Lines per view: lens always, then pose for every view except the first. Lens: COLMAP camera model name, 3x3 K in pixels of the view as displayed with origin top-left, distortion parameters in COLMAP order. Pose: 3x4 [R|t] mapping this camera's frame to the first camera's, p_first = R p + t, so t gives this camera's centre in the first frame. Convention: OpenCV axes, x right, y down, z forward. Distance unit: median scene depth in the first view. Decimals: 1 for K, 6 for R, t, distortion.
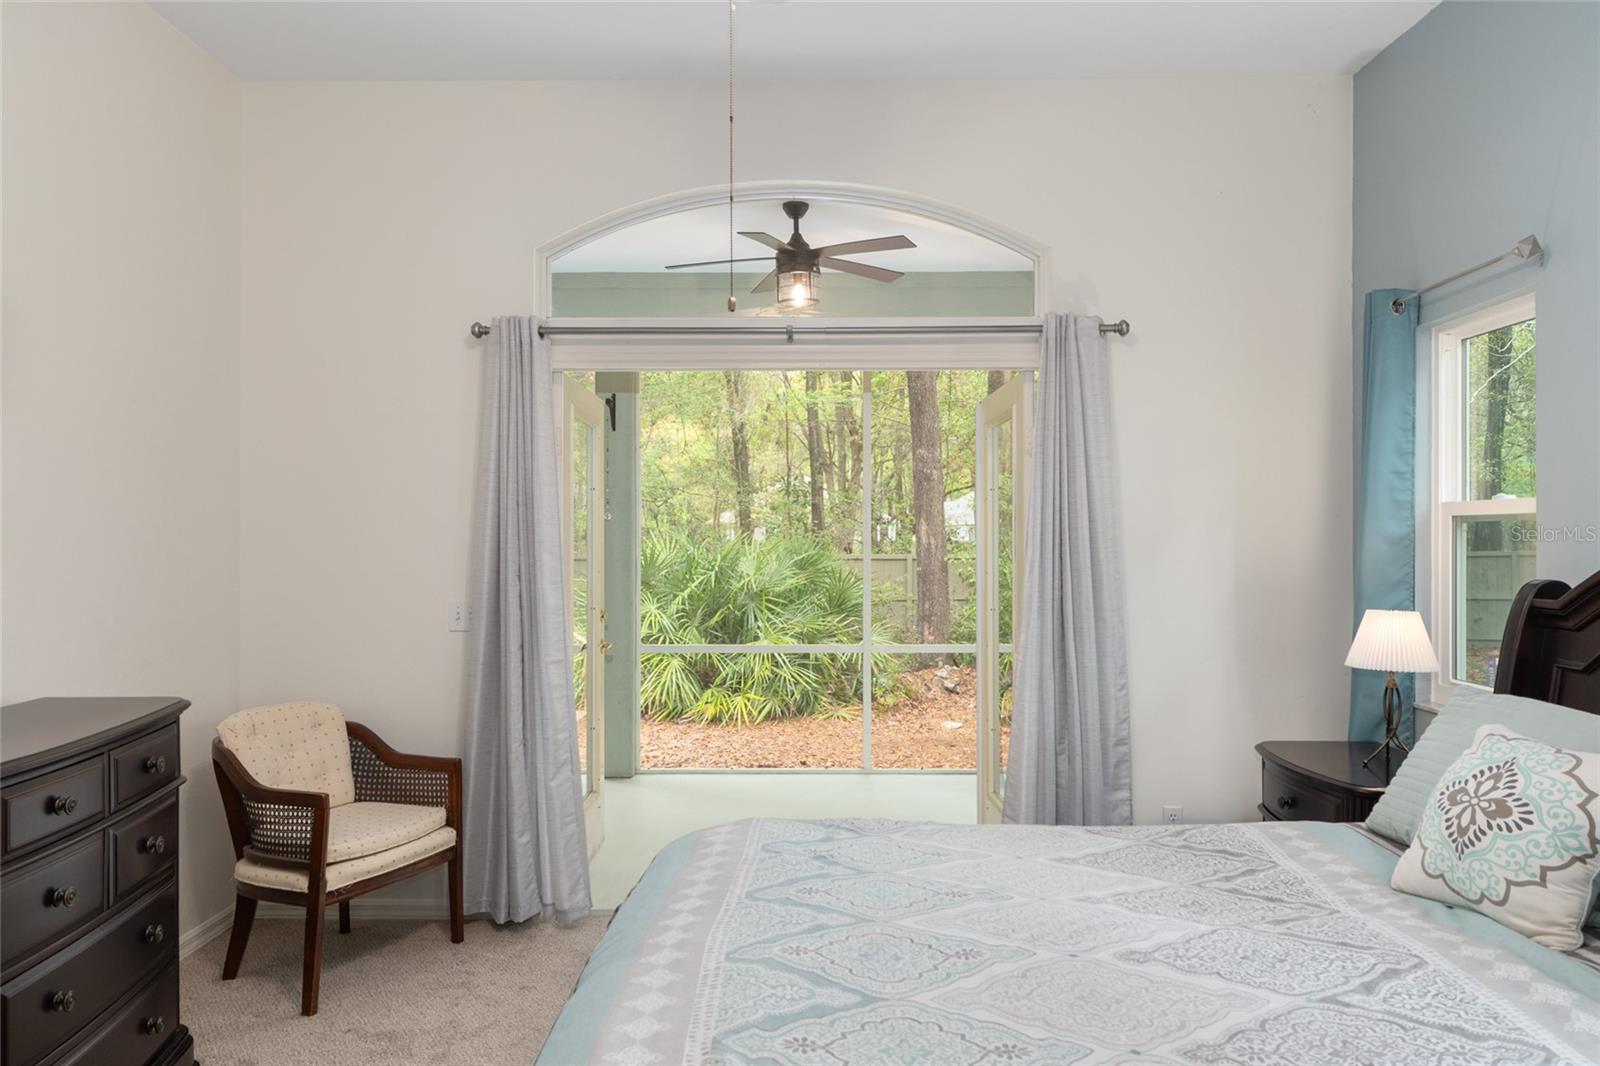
lens RADIAL K [[1125.5, 0, 802.2], [0, 1125.5, 547.9], [0, 0, 1]] dist [-0.003794, 0.003848]
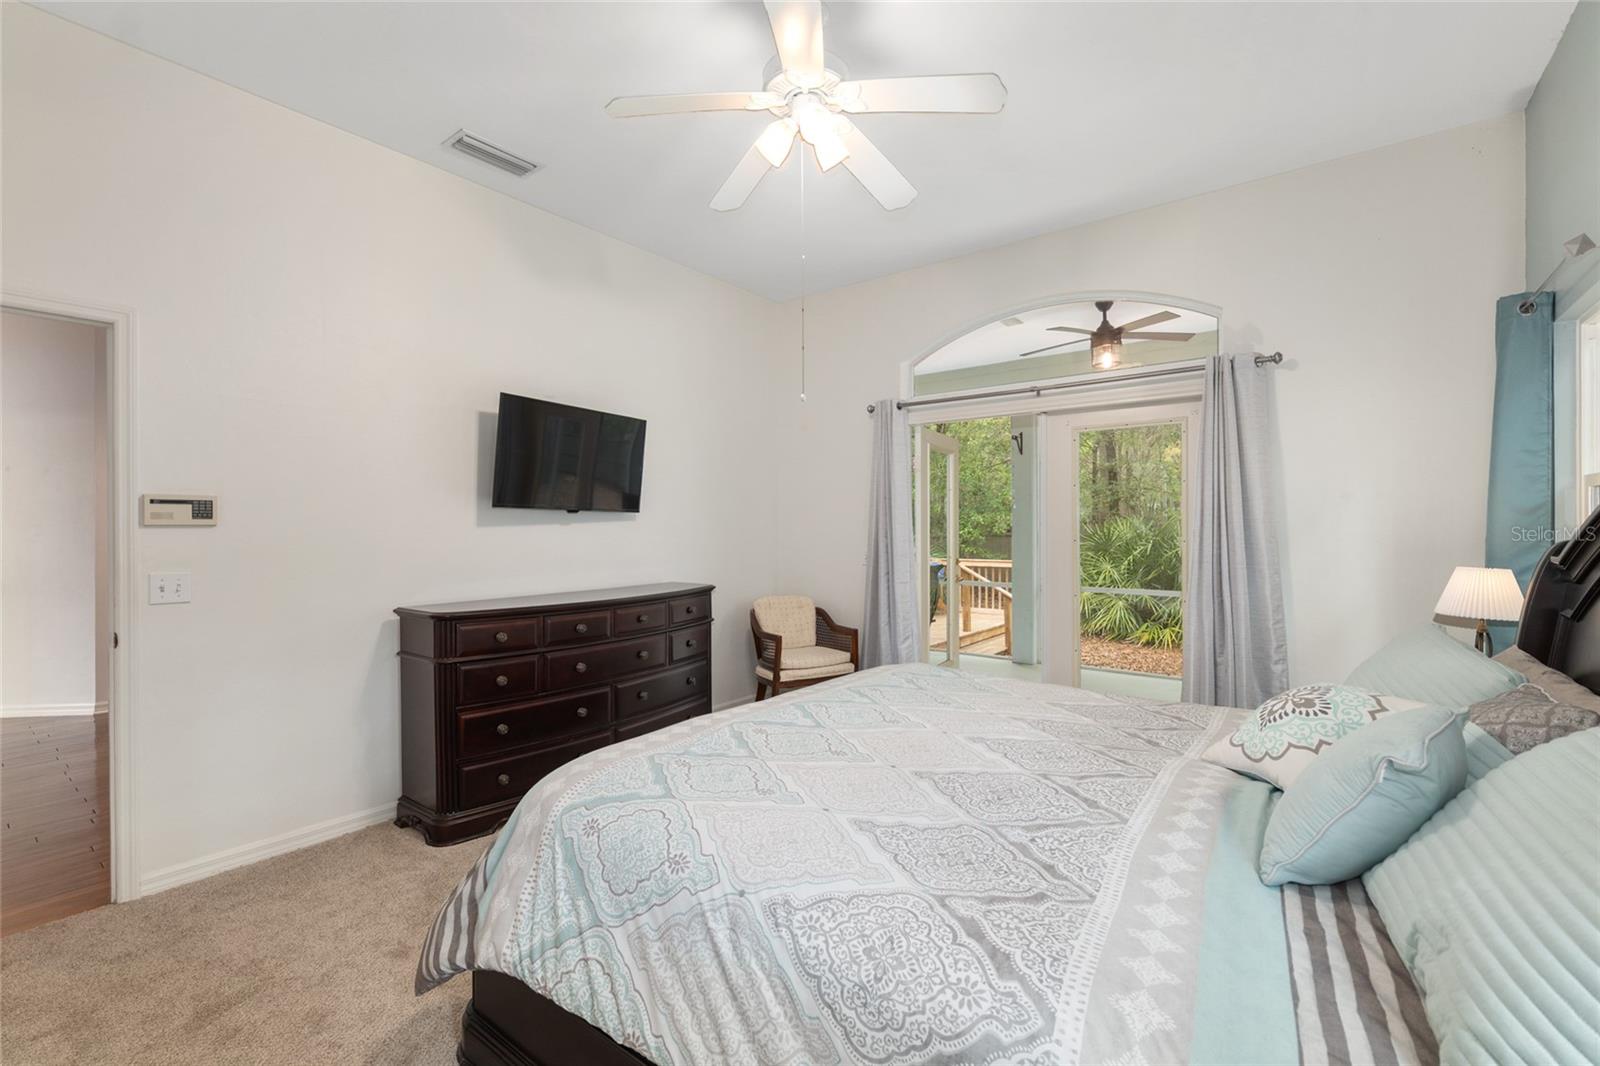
lens RADIAL K [[693.5, 0, 794.8], [0, 693.5, 527.6], [0, 0, 1]] dist [-0.006925, 0.000429]
pose [[0.791079, 0.000077, -0.611714, 0.340987], [-0.003110, 0.999988, -0.003896, 0.015587], [0.611706, 0.004984, 0.791069, -0.020230]]
